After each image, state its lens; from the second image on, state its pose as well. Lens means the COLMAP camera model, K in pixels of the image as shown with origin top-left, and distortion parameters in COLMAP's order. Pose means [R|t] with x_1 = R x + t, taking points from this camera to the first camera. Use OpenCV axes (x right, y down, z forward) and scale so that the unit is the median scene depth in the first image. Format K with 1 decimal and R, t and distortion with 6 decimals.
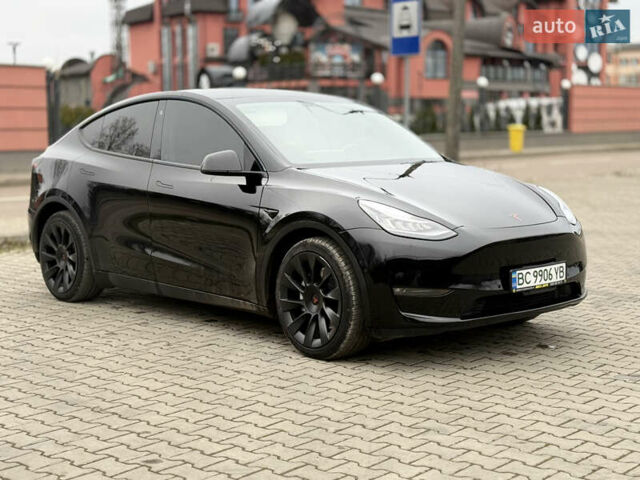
lens RADIAL K [[1169.6, 0, 320.0], [0, 1169.6, 240.0], [0, 0, 1]] dist [0.153928, 0.052551]
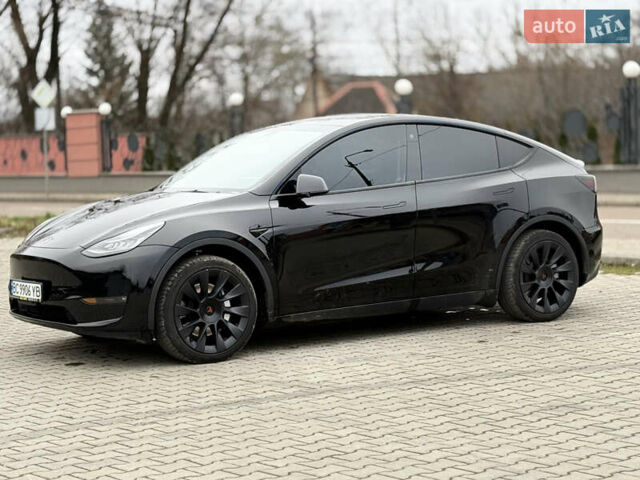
lens RADIAL K [[1505.6, 0, 320.0], [0, 1505.6, 240.0], [0, 0, 1]] dist [0.106650, 0.001324]
pose [[-0.178931, 0.079237, -0.980666, 1.590976], [-0.073351, 0.992903, 0.093609, -0.179638], [0.981123, 0.088683, -0.171850, 1.524185]]
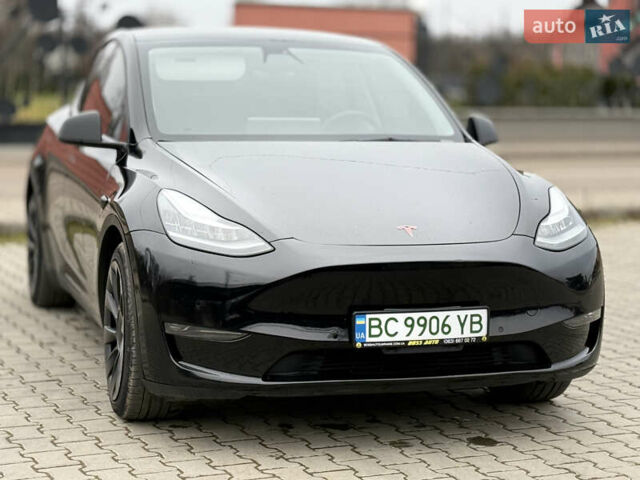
lens RADIAL K [[1505.6, 0, 320.0], [0, 1505.6, 240.0], [0, 0, 1]] dist [0.106650, 0.001324]
pose [[0.903793, 0.069591, -0.422274, 0.468347], [-0.069133, 0.997472, 0.016418, -0.024463], [0.422349, 0.014355, 0.906319, 0.242910]]
